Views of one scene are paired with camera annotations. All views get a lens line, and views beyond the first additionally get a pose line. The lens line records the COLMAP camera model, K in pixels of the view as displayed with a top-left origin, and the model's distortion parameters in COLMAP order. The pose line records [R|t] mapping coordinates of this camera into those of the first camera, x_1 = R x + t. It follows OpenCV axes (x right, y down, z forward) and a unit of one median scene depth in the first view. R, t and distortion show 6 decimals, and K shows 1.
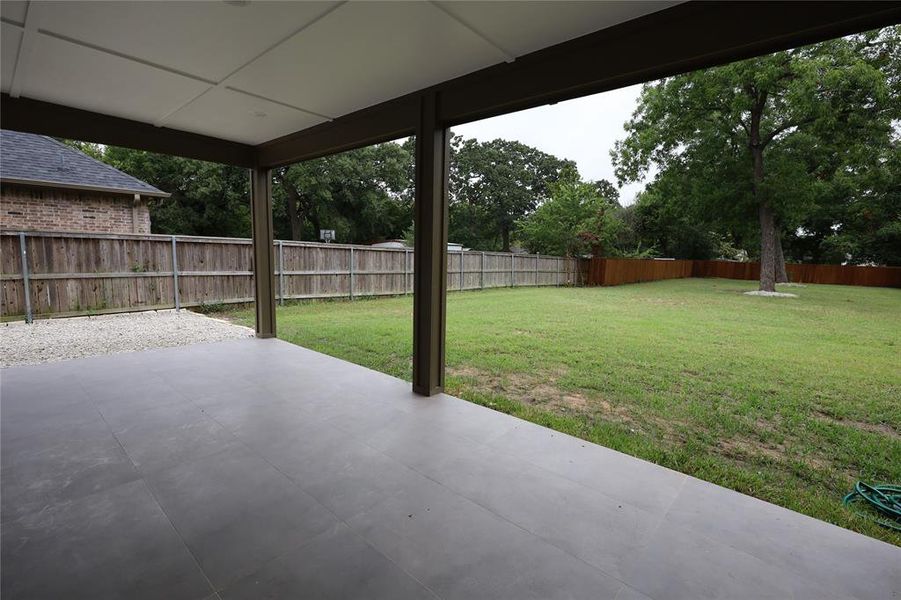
lens RADIAL K [[413.5, 0, 450.5], [0, 413.5, 300.0], [0, 0, 1]] dist [-0.000701, -0.000475]
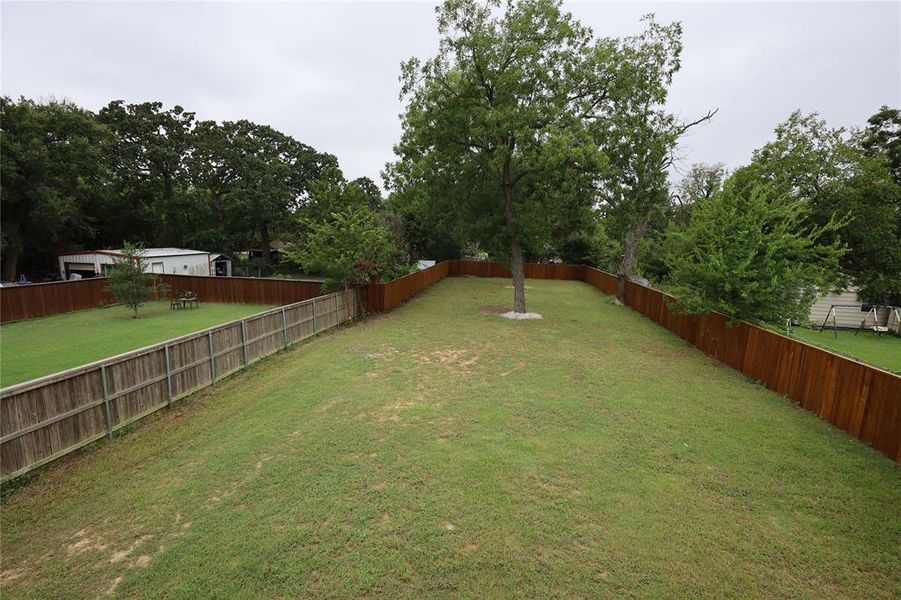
lens RADIAL K [[401.5, 0, 450.5], [0, 401.5, 300.0], [0, 0, 1]] dist [-0.000423, -0.000221]
pose [[0.845822, -0.089925, 0.525832, 0.013735], [0.060661, 0.995509, 0.072671, -0.131251], [-0.530006, -0.029570, 0.847478, 0.136527]]
